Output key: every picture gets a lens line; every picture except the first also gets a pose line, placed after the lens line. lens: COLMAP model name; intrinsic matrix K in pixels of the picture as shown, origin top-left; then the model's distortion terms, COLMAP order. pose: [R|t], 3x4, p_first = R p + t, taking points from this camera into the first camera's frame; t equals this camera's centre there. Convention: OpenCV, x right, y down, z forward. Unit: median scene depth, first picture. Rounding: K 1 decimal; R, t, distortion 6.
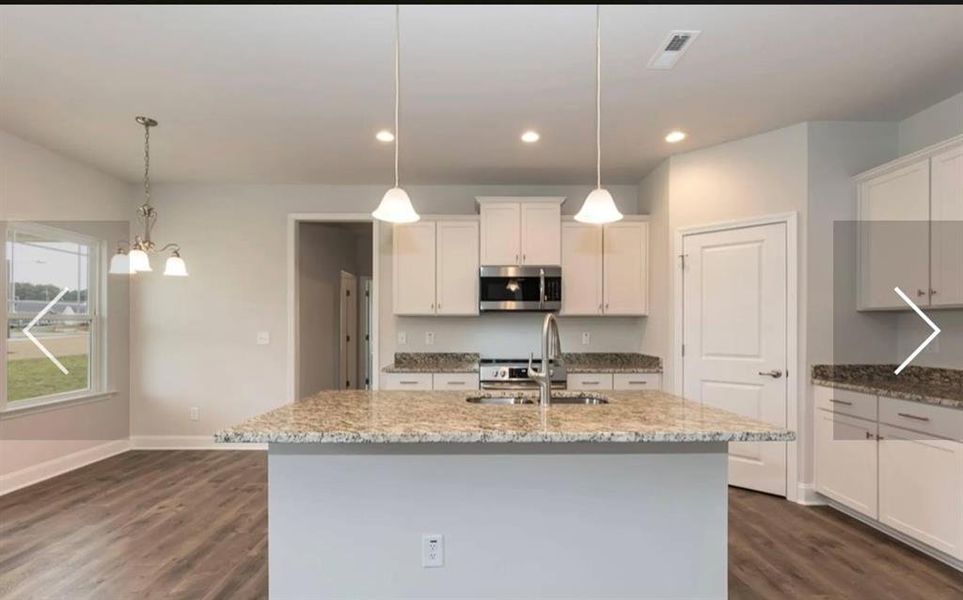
lens RADIAL K [[425.4, 0, 477.7], [0, 425.4, 328.5], [0, 0, 1]] dist [-0.004178, -0.000611]
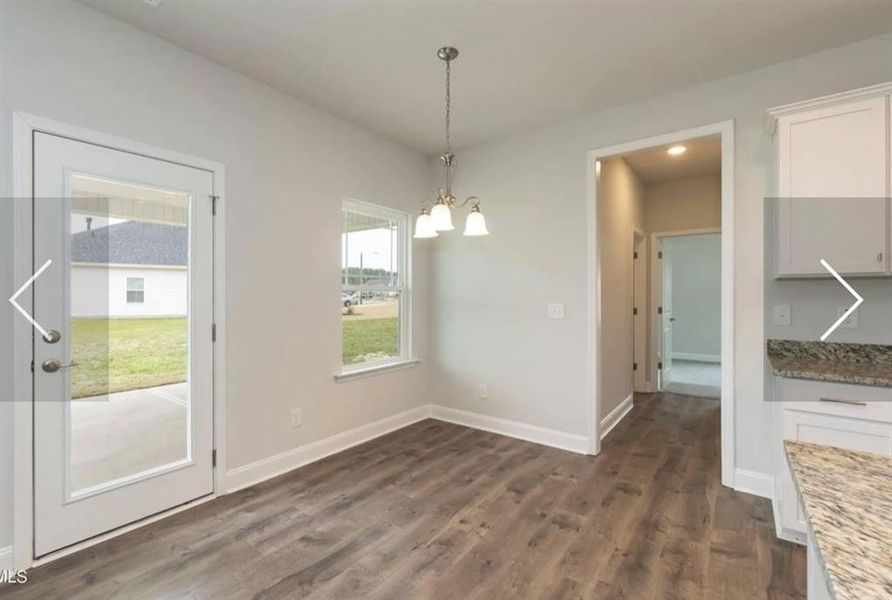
lens RADIAL K [[404.2, 0, 426.0], [0, 404.2, 301.1], [0, 0, 1]] dist [-0.000289, 0.000545]
pose [[0.777110, 0.005074, -0.629344, -0.244033], [-0.000273, 0.999970, 0.007725, -0.002619], [0.629365, -0.005832, 0.777088, 0.275300]]
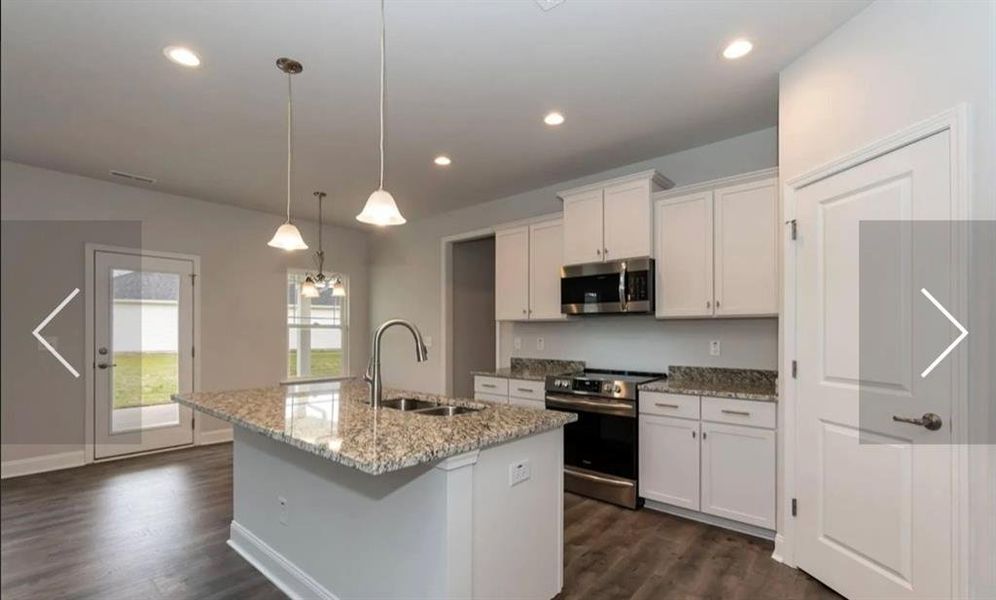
lens RADIAL K [[434.8, 0, 491.3], [0, 434.8, 335.2], [0, 0, 1]] dist [-0.010117, -0.000710]
pose [[0.749505, 0.004453, -0.661984, 0.543319], [-0.003848, 0.999990, 0.002370, 0.000291], [0.661987, 0.000772, 0.749514, 0.205200]]
